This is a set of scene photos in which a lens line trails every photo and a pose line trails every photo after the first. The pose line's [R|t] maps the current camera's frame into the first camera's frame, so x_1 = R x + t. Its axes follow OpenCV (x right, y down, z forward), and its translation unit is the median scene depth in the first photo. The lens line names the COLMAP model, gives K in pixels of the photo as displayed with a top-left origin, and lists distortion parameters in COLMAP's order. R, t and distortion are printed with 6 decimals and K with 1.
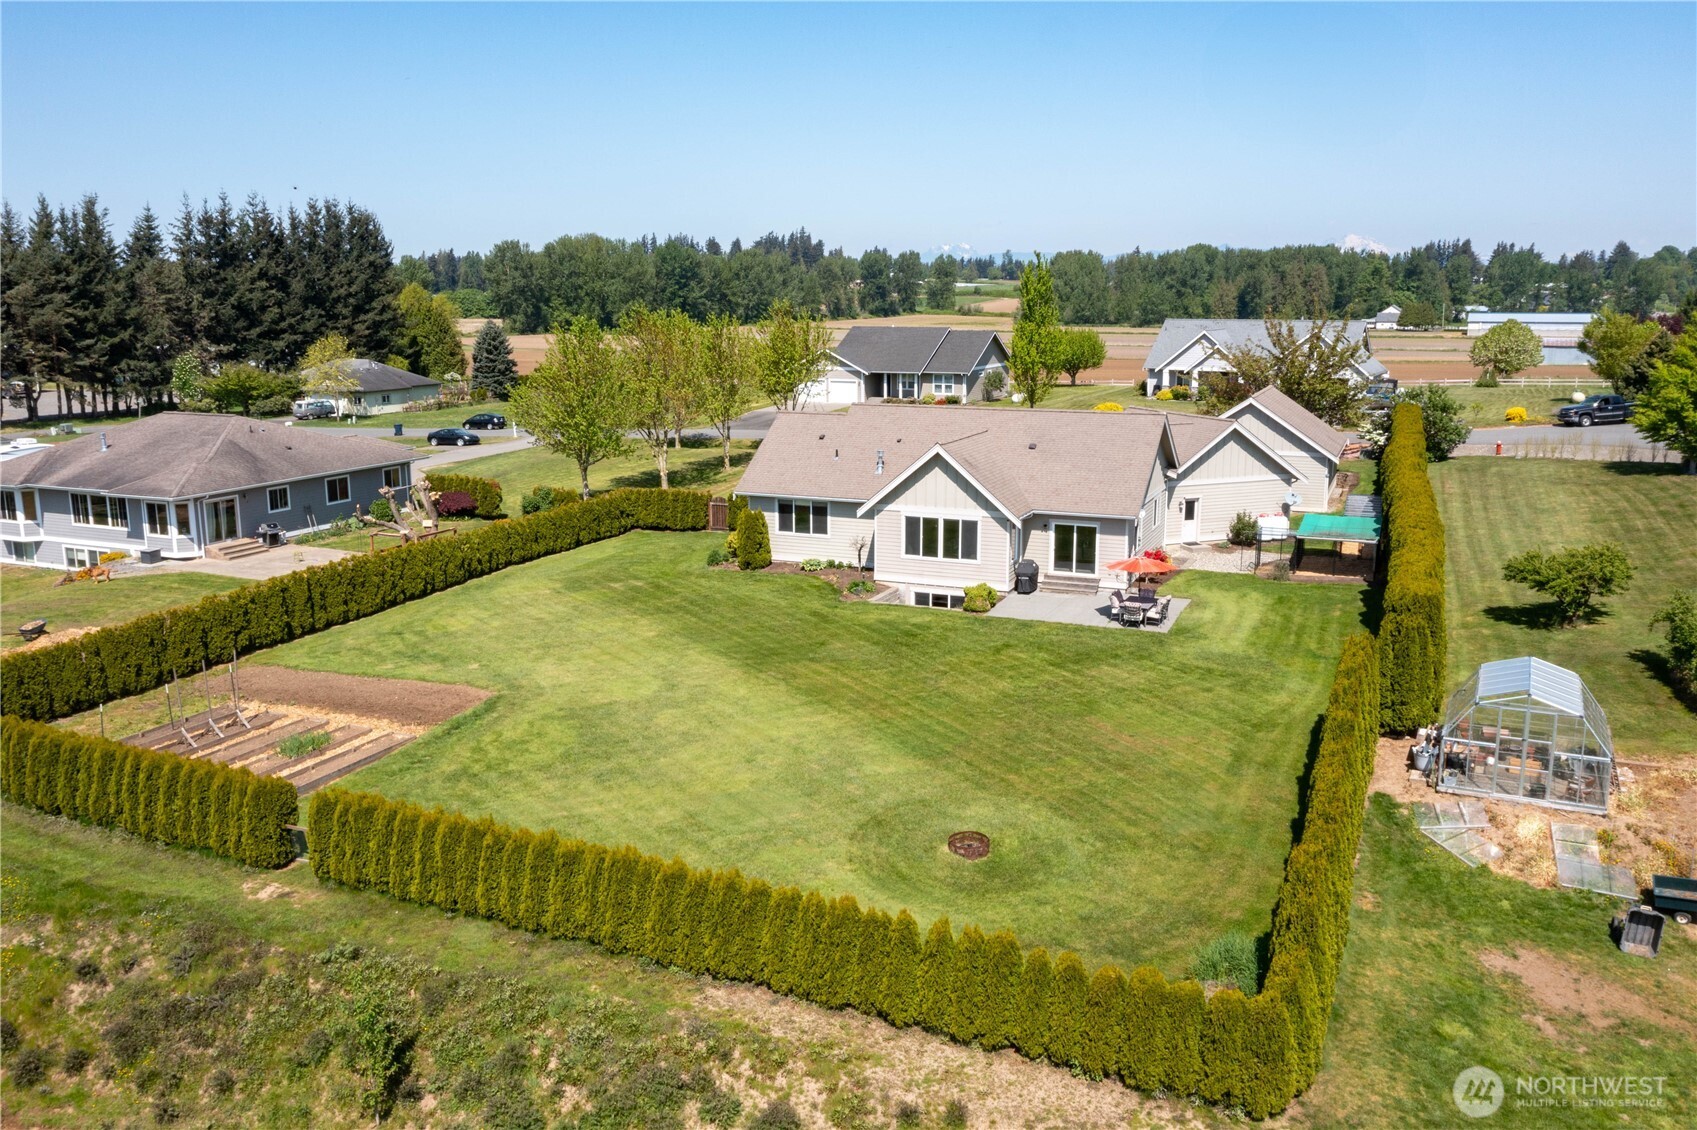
lens RADIAL K [[1331.4, 0, 848.5], [0, 1331.4, 565.0], [0, 0, 1]] dist [-0.018298, 0.008914]
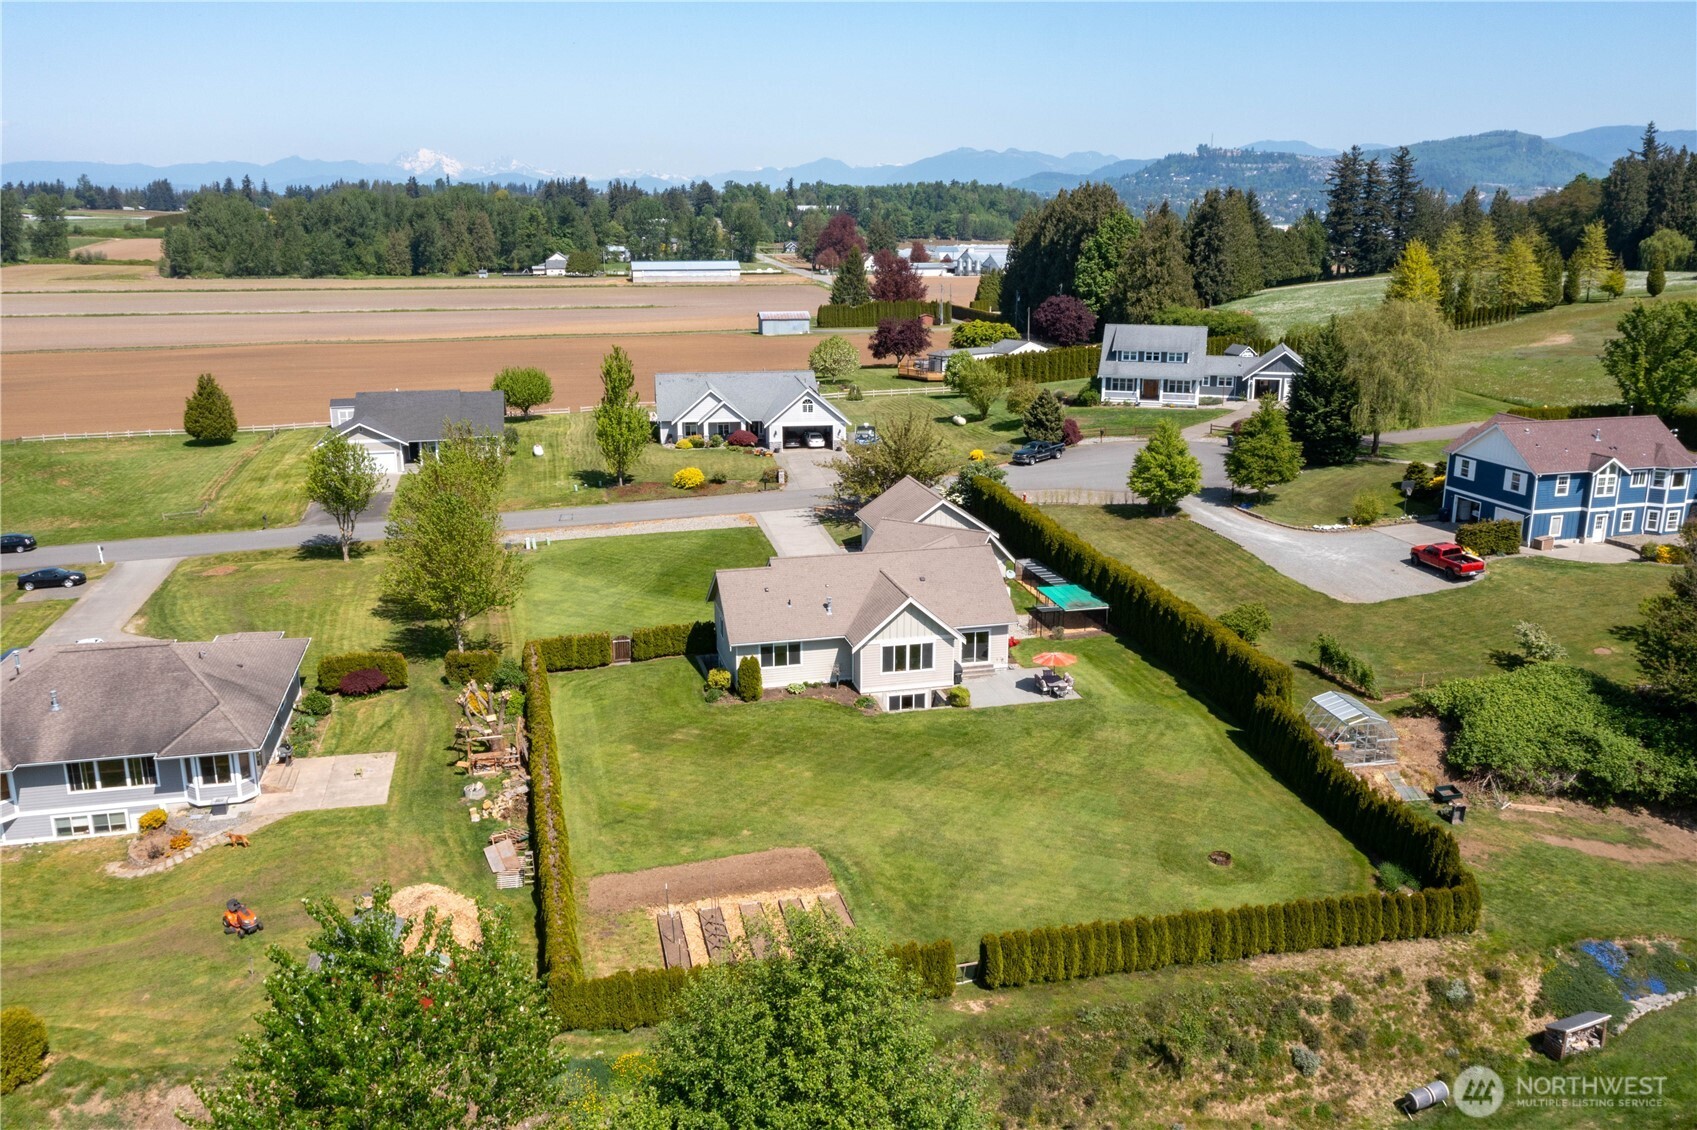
lens RADIAL K [[1331.4, 0, 848.5], [0, 1331.4, 565.0], [0, 0, 1]] dist [-0.018298, 0.008914]
pose [[0.796794, -0.153958, 0.584308, -0.690848], [0.118351, 0.988030, 0.098945, -0.229796], [-0.592547, -0.009685, 0.805478, -0.114504]]
